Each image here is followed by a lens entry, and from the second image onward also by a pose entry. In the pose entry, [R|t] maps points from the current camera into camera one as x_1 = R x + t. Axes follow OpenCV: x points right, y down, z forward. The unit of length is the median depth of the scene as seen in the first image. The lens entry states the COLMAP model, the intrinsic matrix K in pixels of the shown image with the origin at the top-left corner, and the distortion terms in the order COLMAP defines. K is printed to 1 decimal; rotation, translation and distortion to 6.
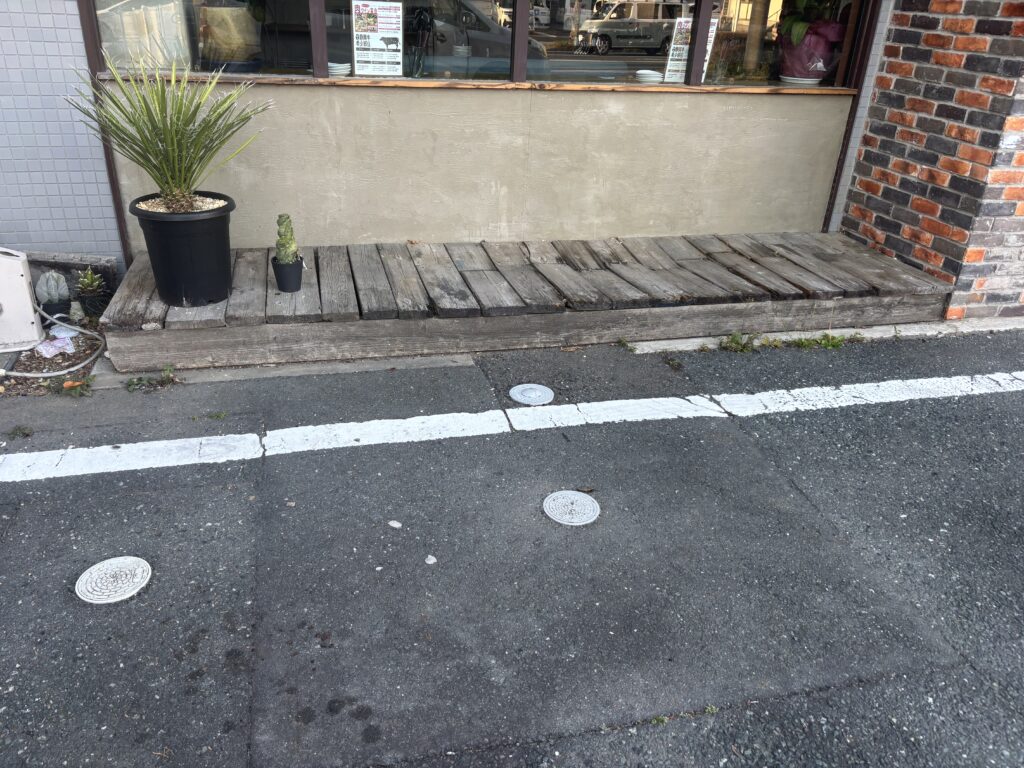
lens RADIAL K [[787.9, 0, 506.9], [0, 787.9, 381.2], [0, 0, 1]] dist [0.036805, -0.034341]
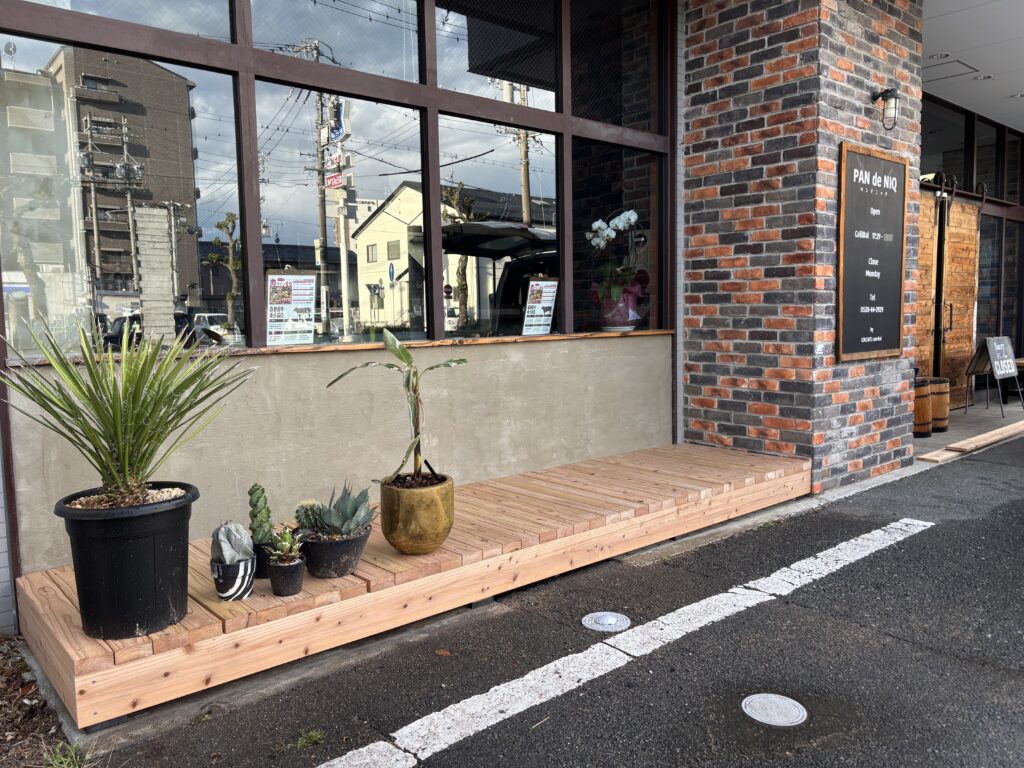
lens RADIAL K [[778.7, 0, 512.0], [0, 778.7, 384.0], [0, 0, 1]] dist [0.048033, -0.059939]
pose [[0.892221, -0.100797, 0.440207, -0.353297], [0.248638, 0.923372, -0.292513, 0.000204], [-0.376990, 0.370438, 0.848913, 0.115371]]
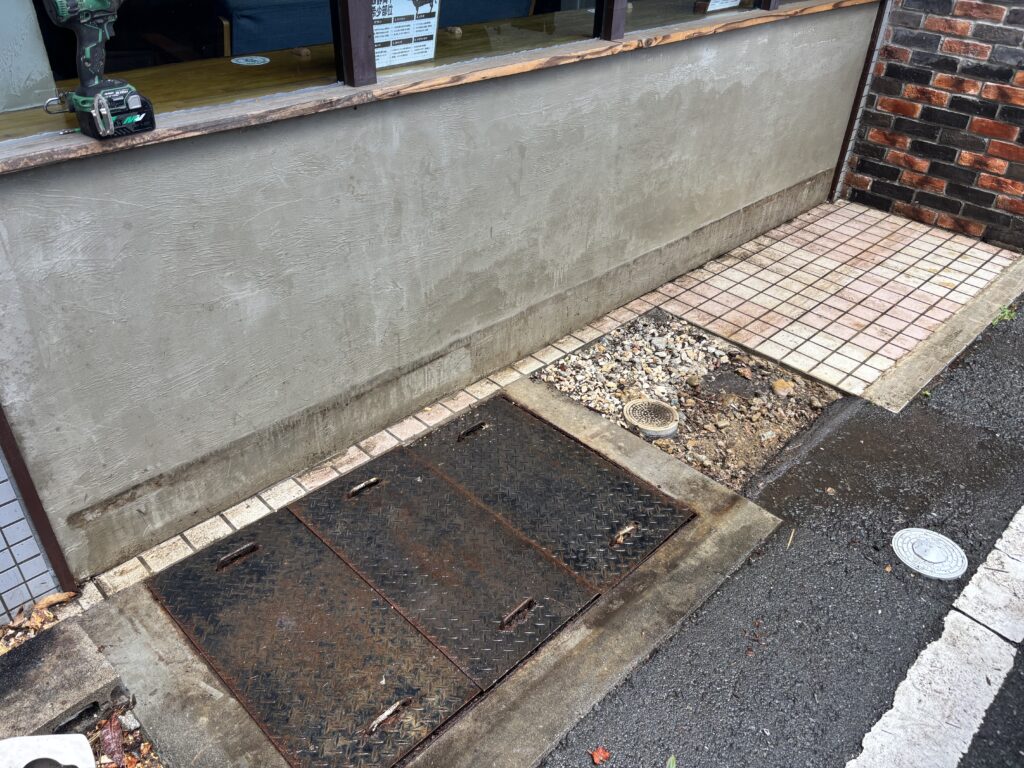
lens RADIAL K [[778.7, 0, 512.0], [0, 778.7, 384.0], [0, 0, 1]] dist [0.048033, -0.059939]
pose [[0.859233, -0.300582, 0.413966, -0.394590], [0.231315, 0.950013, 0.209687, -0.266406], [-0.456302, -0.084413, 0.885812, 0.459733]]
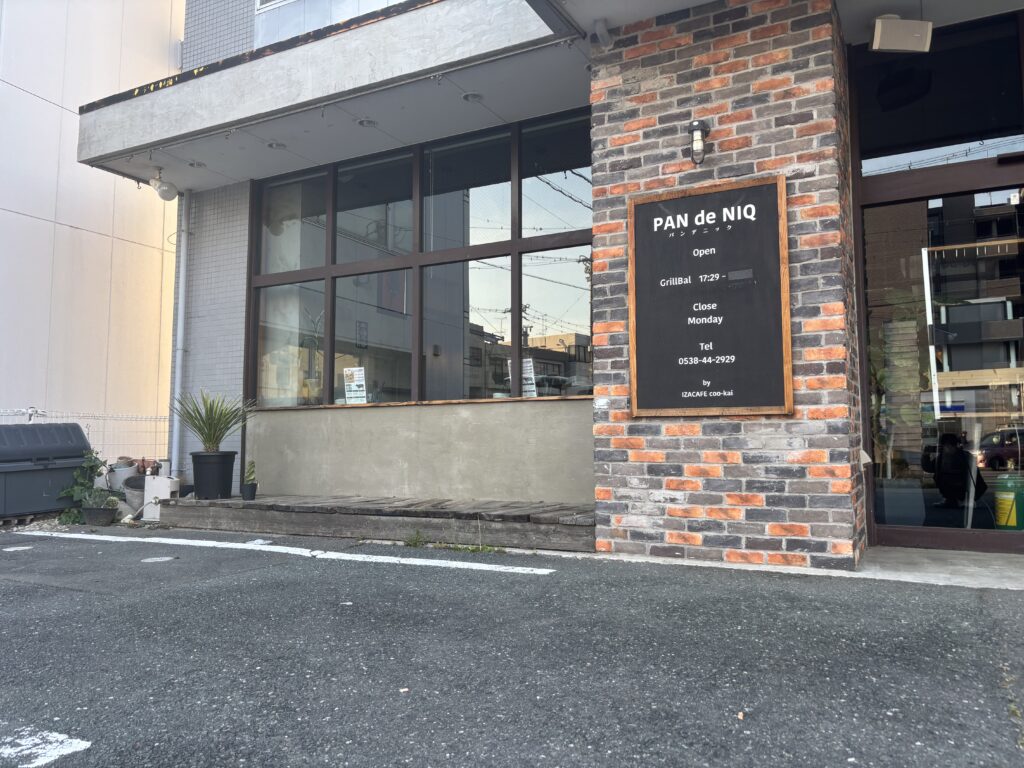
lens RADIAL K [[736.0, 0, 534.6], [0, 736.0, 382.4], [0, 0, 1]] dist [0.031014, -0.003682]
pose [[0.758724, -0.102030, -0.643372, 1.225230], [-0.251839, 0.864919, -0.434156, 0.205868], [0.600762, 0.491431, 0.630540, 0.138463]]
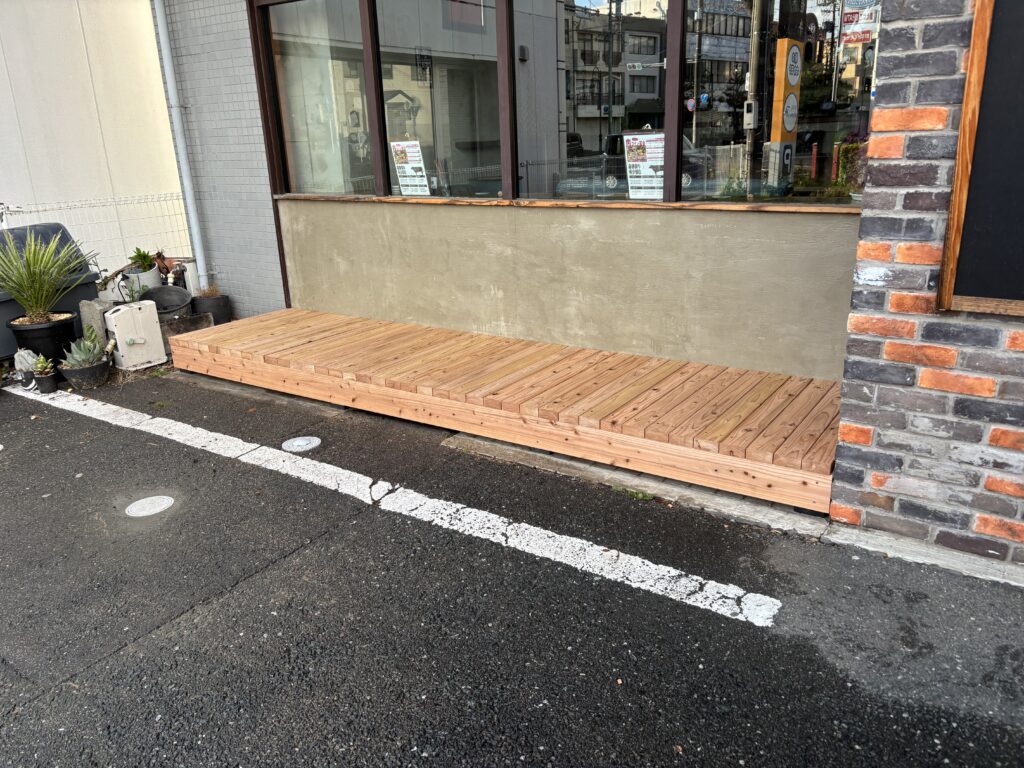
lens RADIAL K [[761.5, 0, 516.2], [0, 761.5, 394.0], [0, 0, 1]] dist [0.081935, -0.104240]
pose [[0.664184, 0.175903, -0.726579, 0.855538], [-0.269241, 0.962985, -0.012983, -0.101838], [0.697401, 0.204248, 0.686960, 0.319044]]
